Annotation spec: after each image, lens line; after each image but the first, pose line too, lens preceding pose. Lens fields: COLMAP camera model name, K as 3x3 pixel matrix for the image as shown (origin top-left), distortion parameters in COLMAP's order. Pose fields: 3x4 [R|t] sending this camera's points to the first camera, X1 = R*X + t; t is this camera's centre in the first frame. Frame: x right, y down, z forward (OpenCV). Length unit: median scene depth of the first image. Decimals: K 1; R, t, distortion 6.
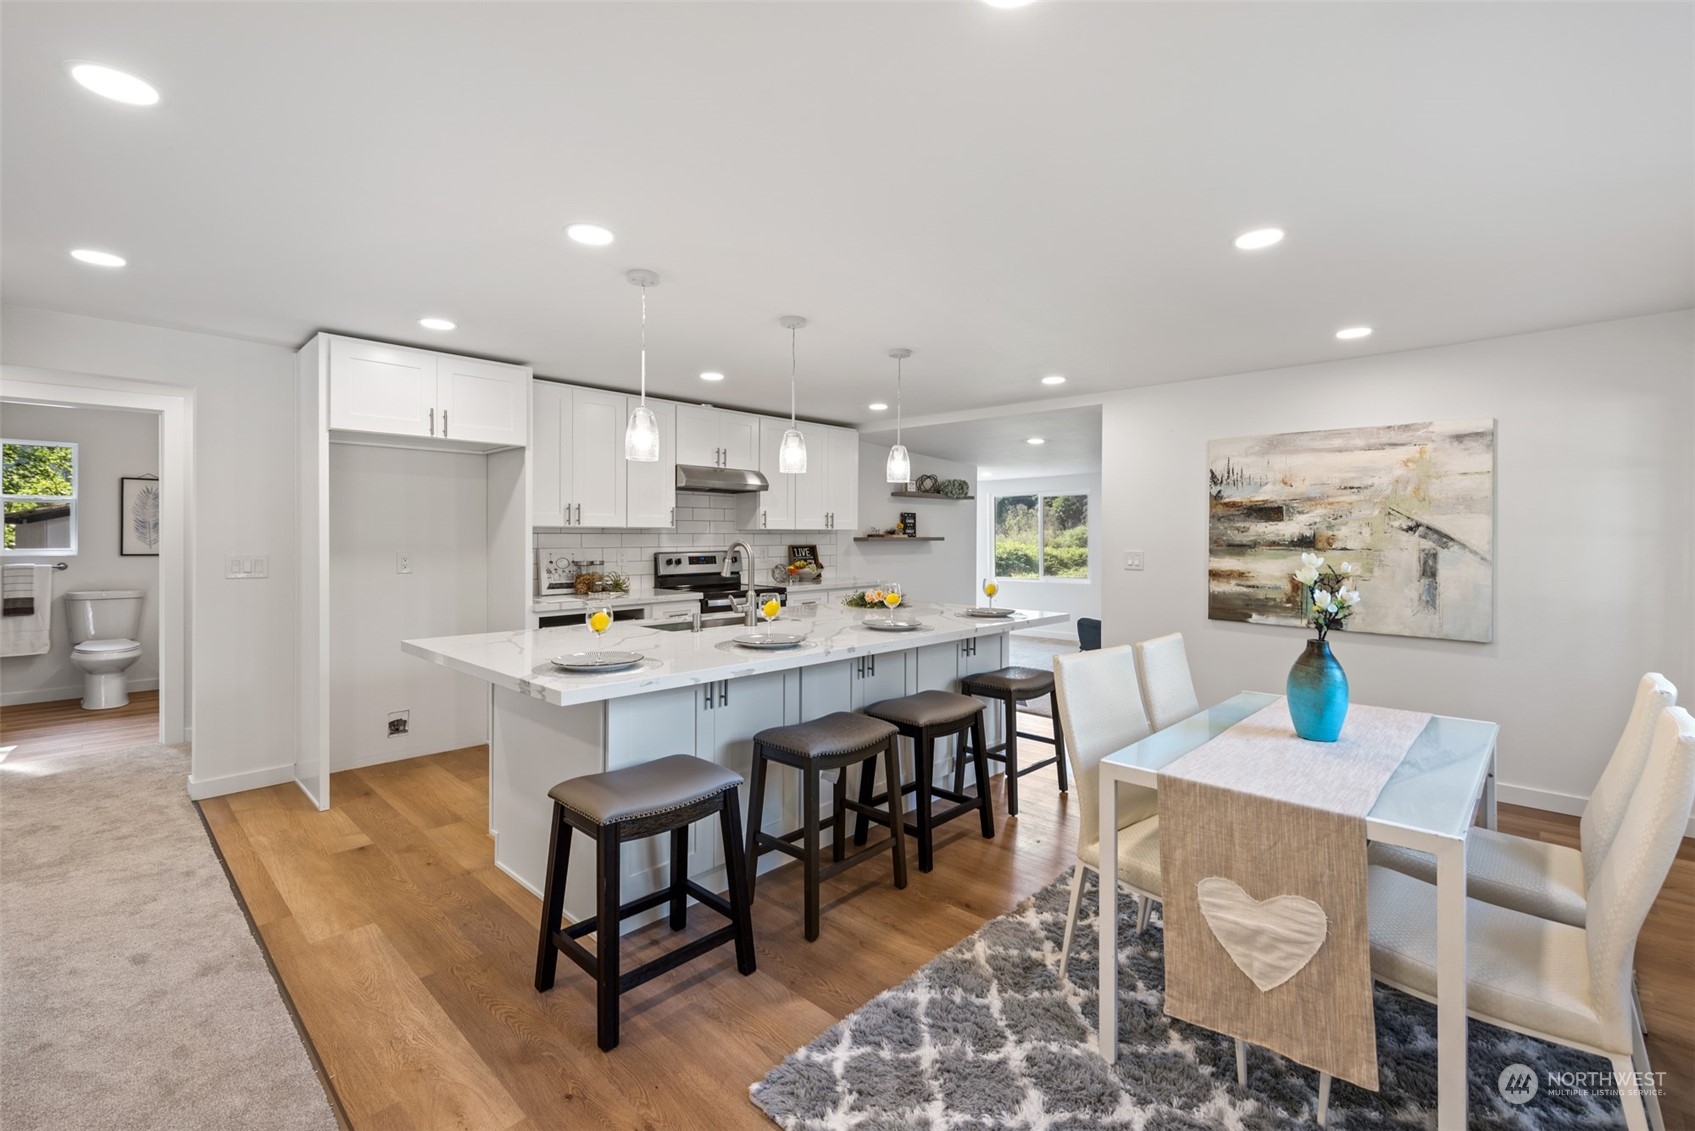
lens RADIAL K [[732.0, 0, 857.1], [0, 732.0, 537.5], [0, 0, 1]] dist [0.000561, 0.001159]
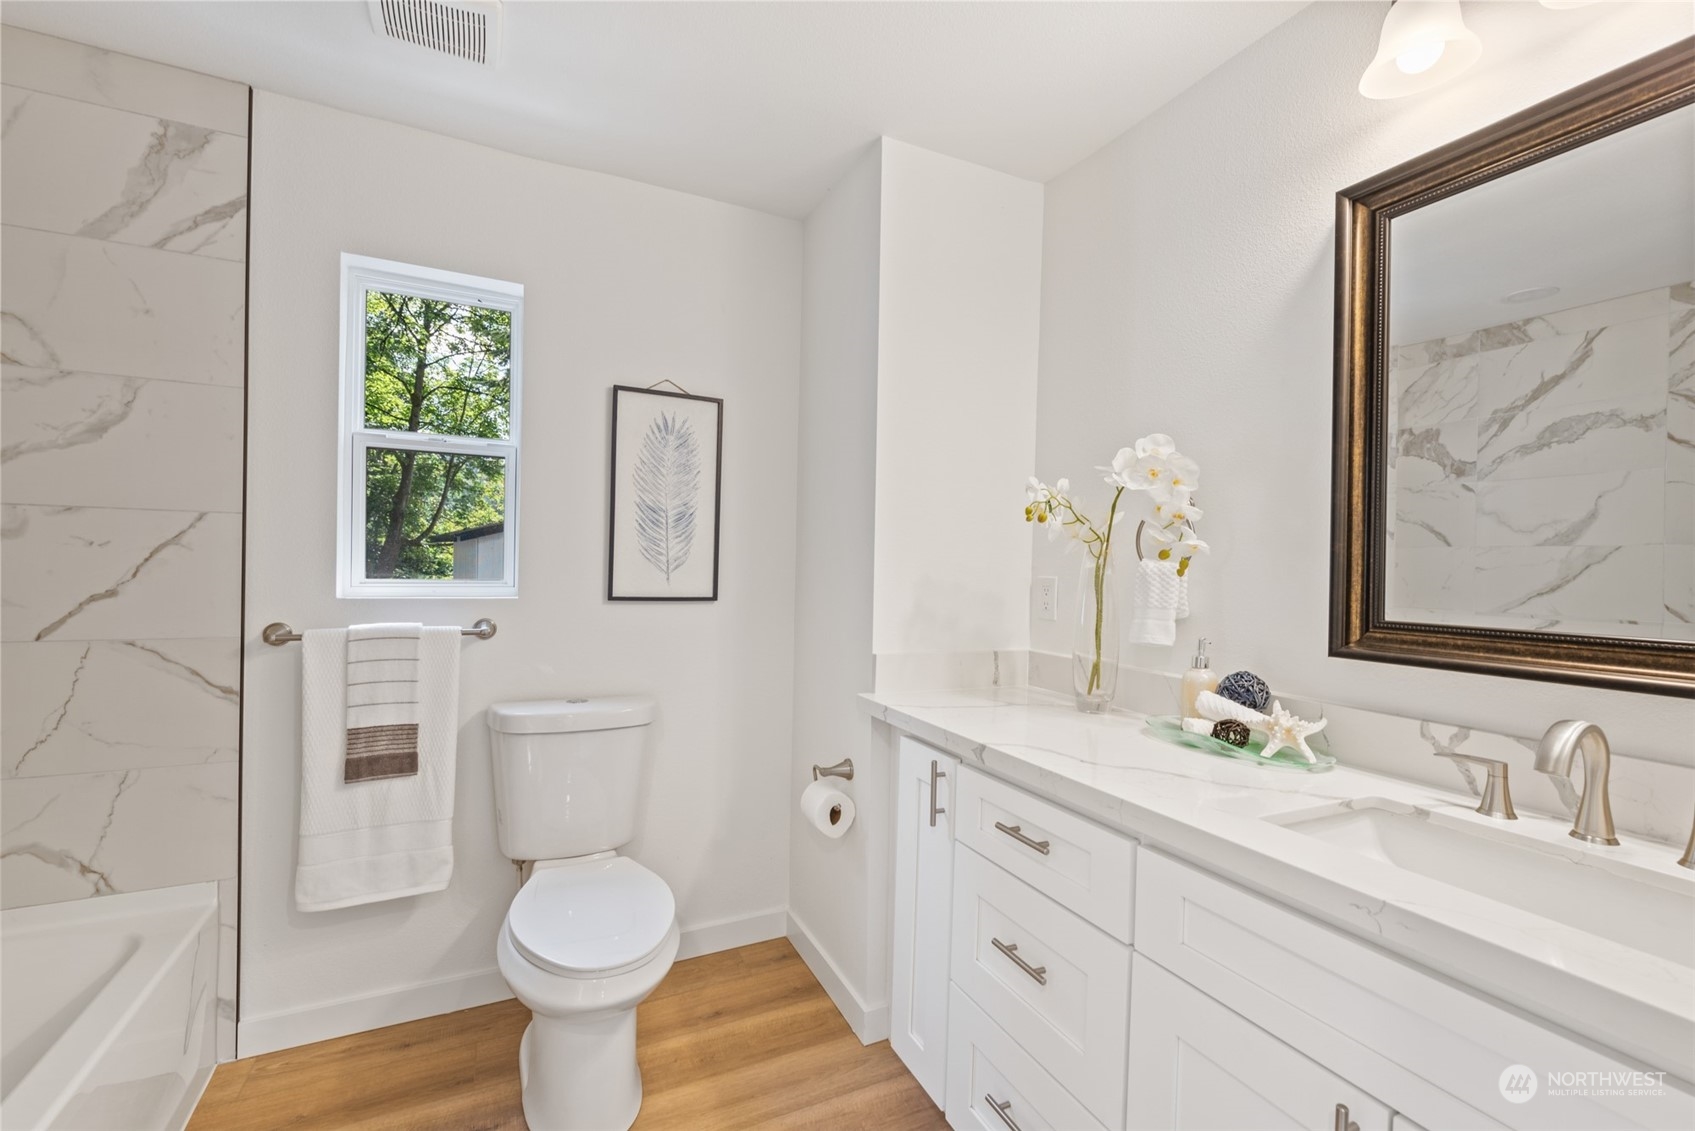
lens RADIAL K [[732.0, 0, 855.3], [0, 732.0, 571.3], [0, 0, 1]] dist [0.000561, 0.001159]
pose [[0.931058, 0.012700, -0.364651, -0.814162], [-0.016102, 0.999851, -0.006291, 0.011341], [0.364516, 0.011729, 0.931123, 0.759879]]
